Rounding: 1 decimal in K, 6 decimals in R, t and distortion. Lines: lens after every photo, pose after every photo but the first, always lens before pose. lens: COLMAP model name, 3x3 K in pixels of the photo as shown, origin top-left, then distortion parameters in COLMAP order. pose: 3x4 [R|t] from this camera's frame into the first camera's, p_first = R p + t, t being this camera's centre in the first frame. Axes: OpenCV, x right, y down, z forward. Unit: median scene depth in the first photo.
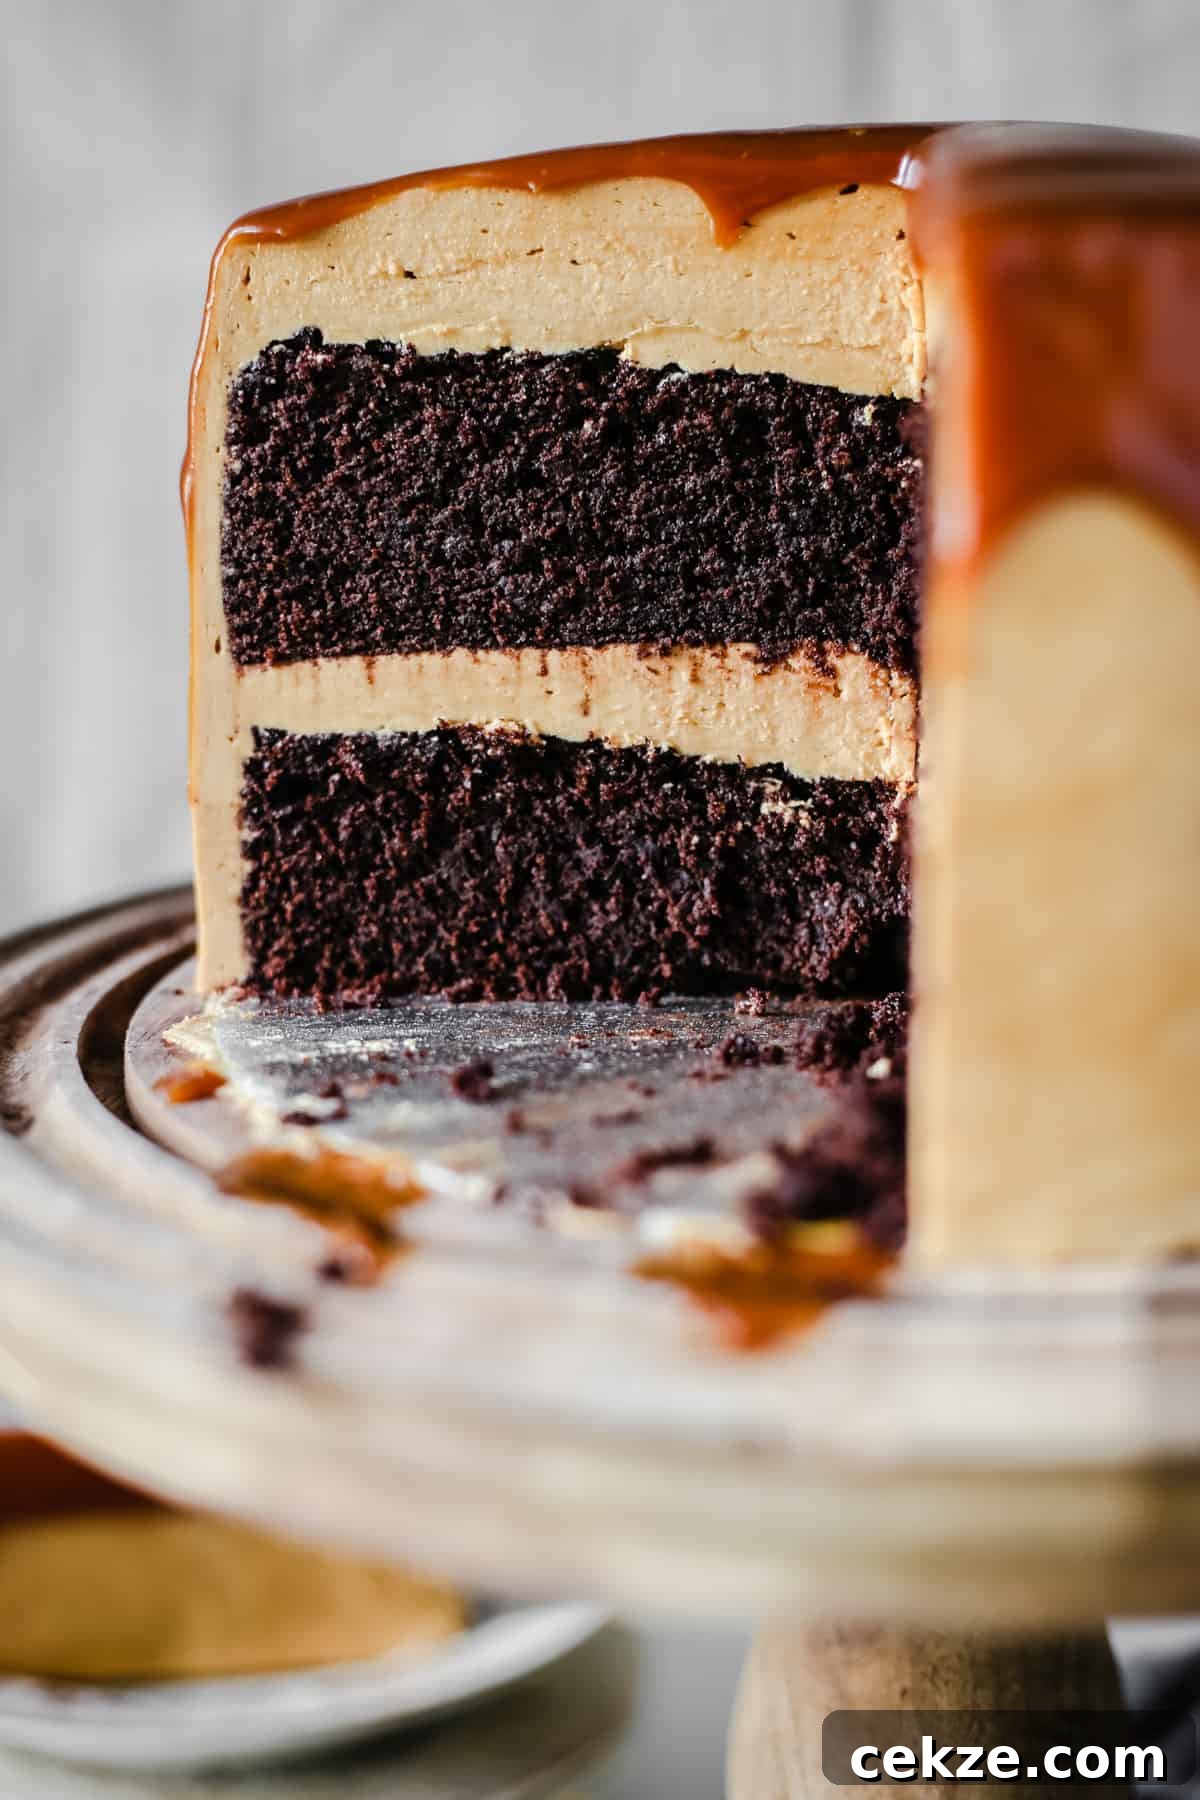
lens RADIAL K [[3162.3, 0, 600.0], [0, 3162.3, 900.0], [0, 0, 1]] dist [-0.129041, -0.089755]
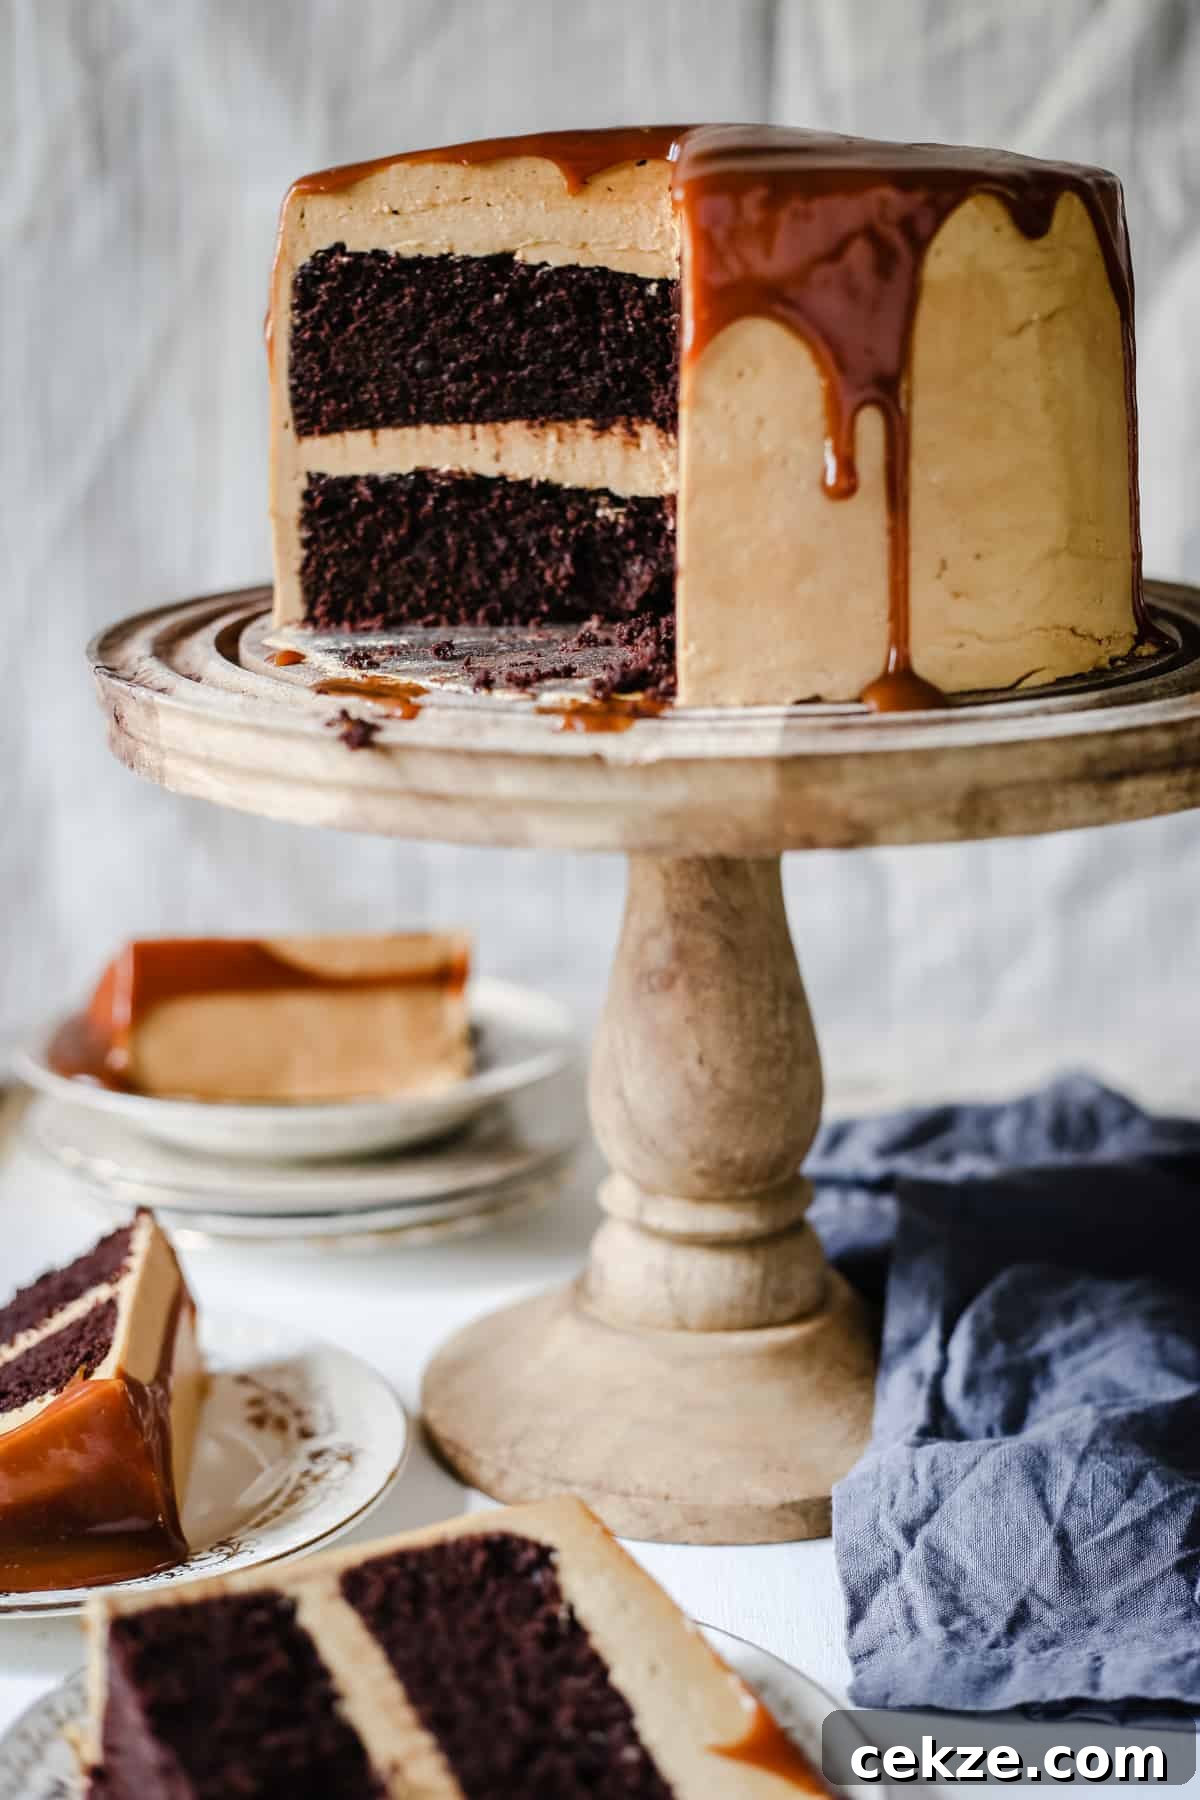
lens RADIAL K [[3308.9, 0, 600.0], [0, 3308.9, 900.0], [0, 0, 1]] dist [-0.043081, -0.204317]
pose [[0.998638, -0.015244, 0.049907, -0.043708], [0.015006, 0.999874, 0.005155, 0.179469], [-0.049980, -0.004399, 0.998741, -0.859127]]
